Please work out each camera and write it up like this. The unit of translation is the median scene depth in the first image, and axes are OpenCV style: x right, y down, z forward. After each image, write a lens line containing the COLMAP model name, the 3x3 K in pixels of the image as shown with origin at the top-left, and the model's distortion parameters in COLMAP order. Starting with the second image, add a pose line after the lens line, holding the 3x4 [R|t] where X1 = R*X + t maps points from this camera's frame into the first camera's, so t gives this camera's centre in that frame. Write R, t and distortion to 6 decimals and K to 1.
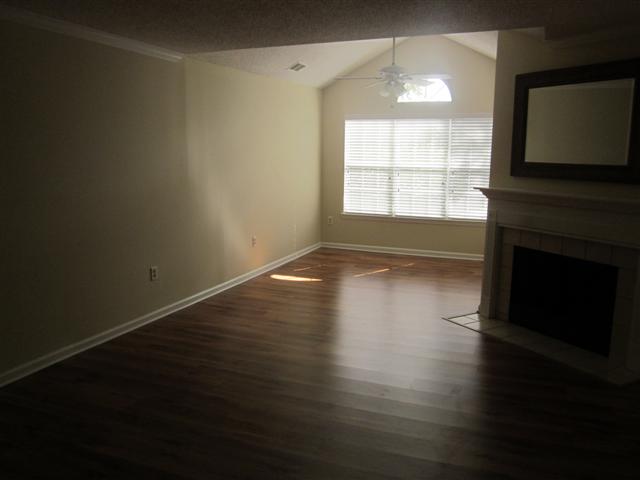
lens RADIAL K [[539.0, 0, 320.0], [0, 539.0, 240.0], [0, 0, 1]] dist [-0.028644, 0.014086]
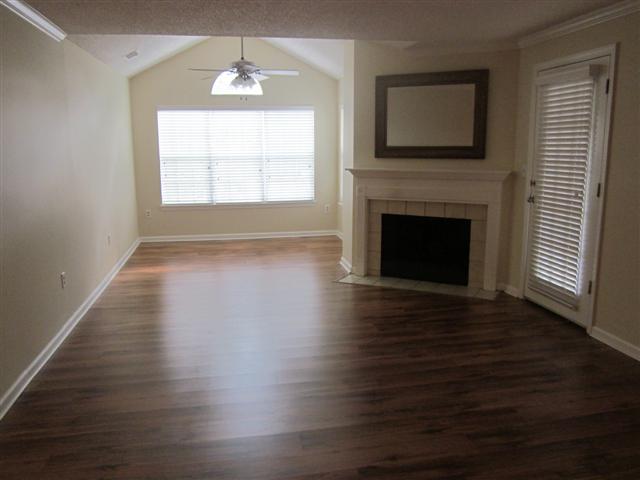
lens RADIAL K [[539.0, 0, 320.0], [0, 539.0, 240.0], [0, 0, 1]] dist [-0.028644, 0.014086]
pose [[0.843952, -0.111573, 0.524686, -0.335631], [0.104236, 0.993595, 0.043622, 0.001047], [-0.526193, 0.017877, 0.850177, 0.013548]]
